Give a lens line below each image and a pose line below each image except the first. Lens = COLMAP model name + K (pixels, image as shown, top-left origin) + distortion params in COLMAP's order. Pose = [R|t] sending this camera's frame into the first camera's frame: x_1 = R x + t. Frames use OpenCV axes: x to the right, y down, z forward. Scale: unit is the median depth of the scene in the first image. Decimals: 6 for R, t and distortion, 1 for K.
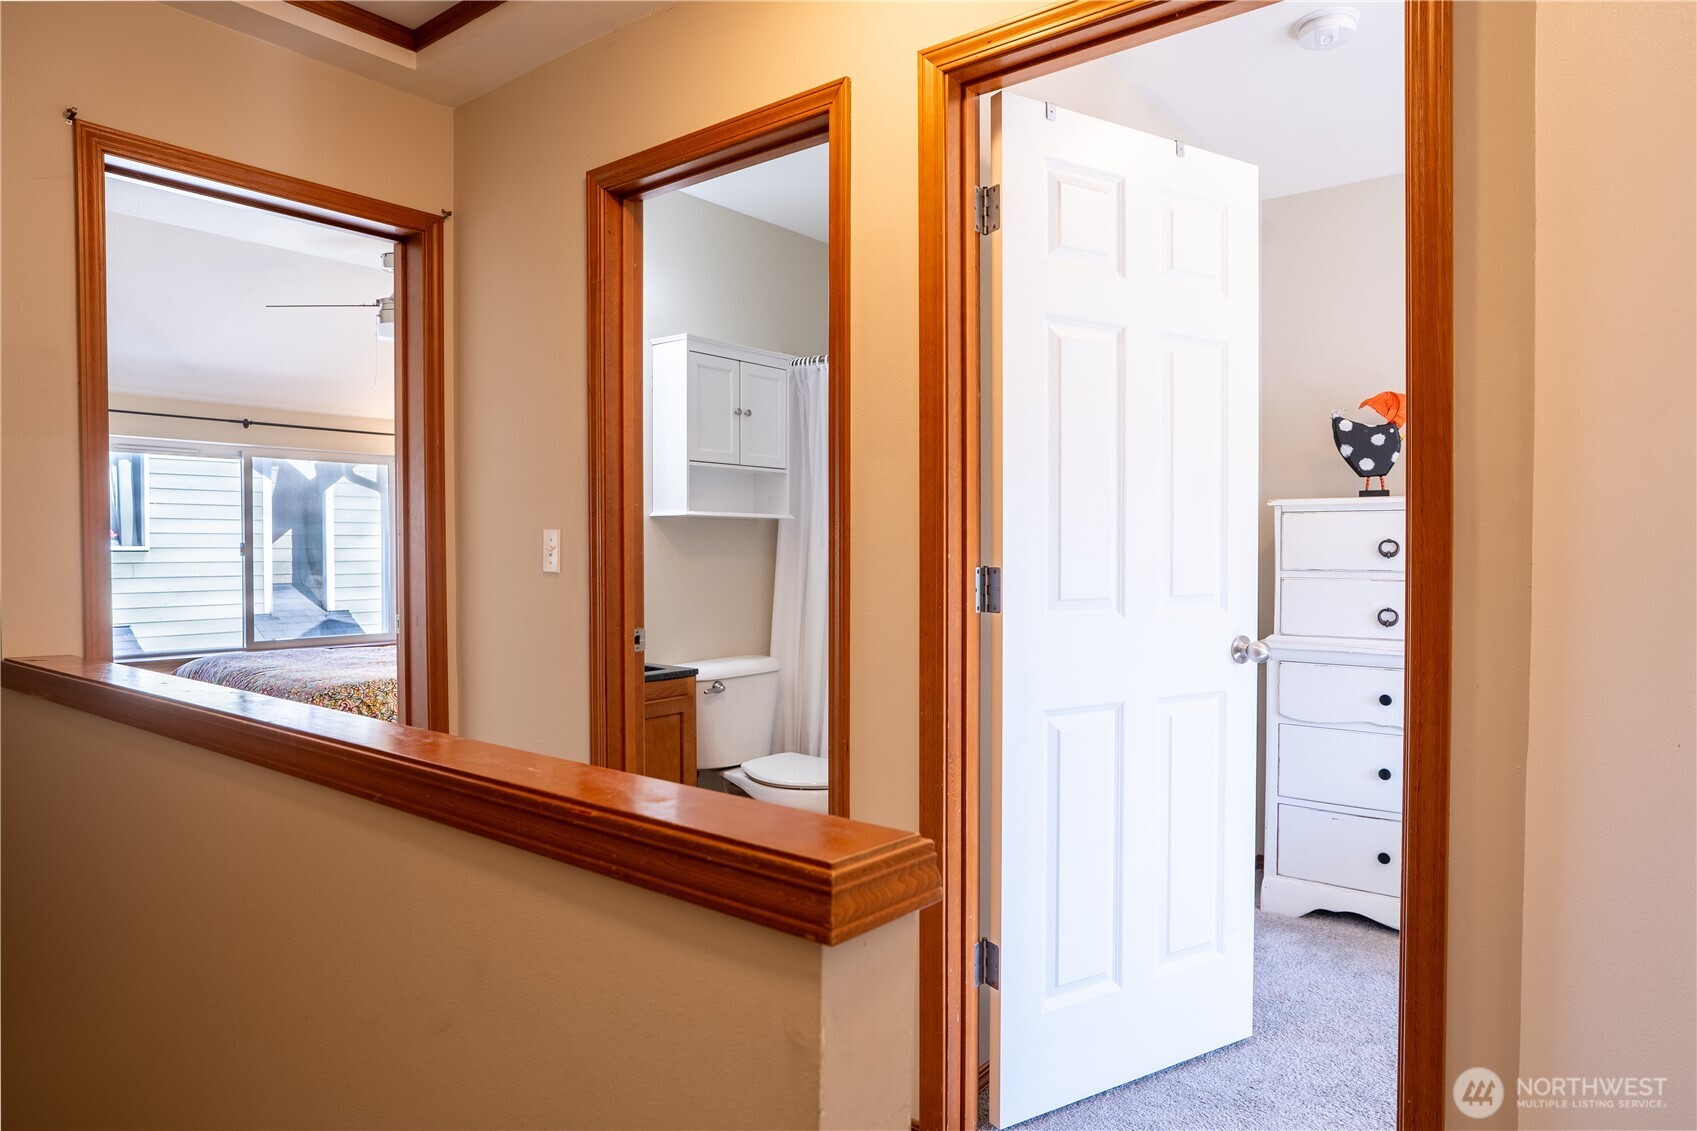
lens RADIAL K [[1044.2, 0, 856.6], [0, 1044.2, 563.5], [0, 0, 1]] dist [0.002586, 0.000103]
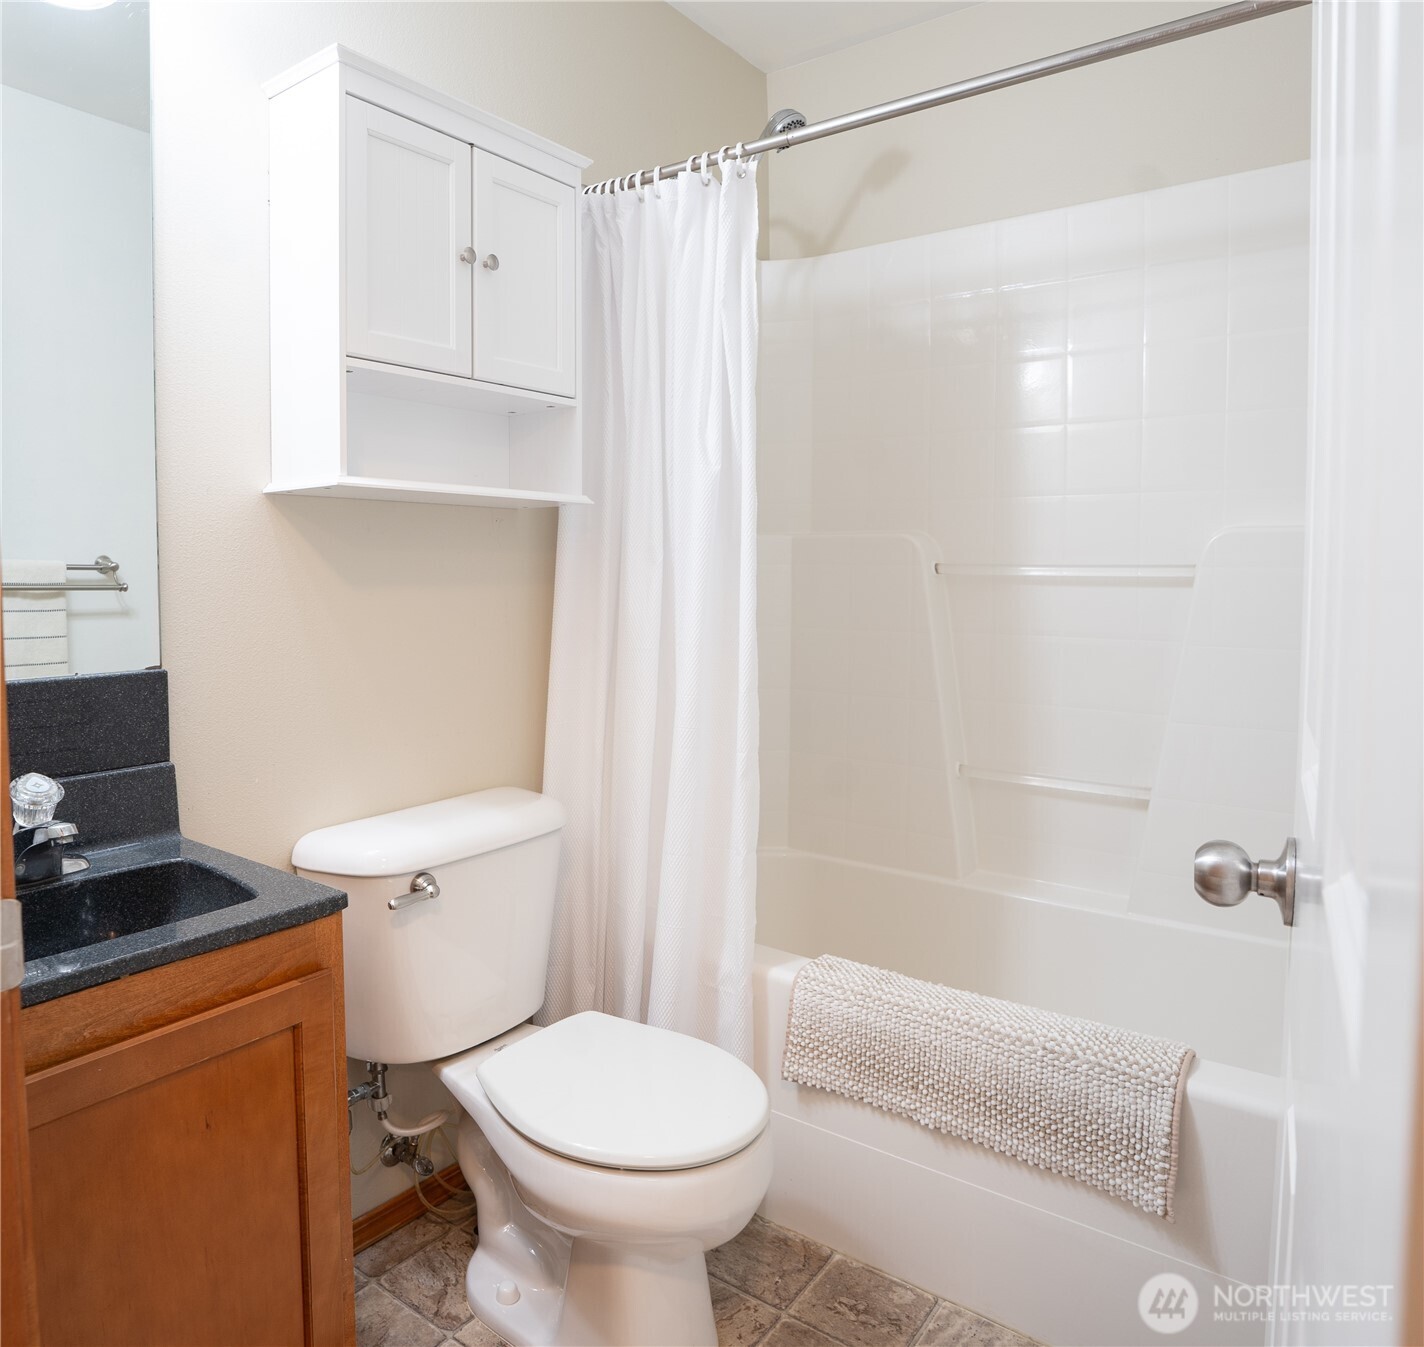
lens RADIAL K [[1026.1, 0, 705.0], [0, 1026.1, 674.3], [0, 0, 1]] dist [-0.041247, 0.001905]
pose [[0.997486, 0.000798, 0.070853, -0.041884], [-0.007309, 0.995761, 0.091683, -0.008785], [-0.070479, -0.091970, 0.993264, 0.527642]]
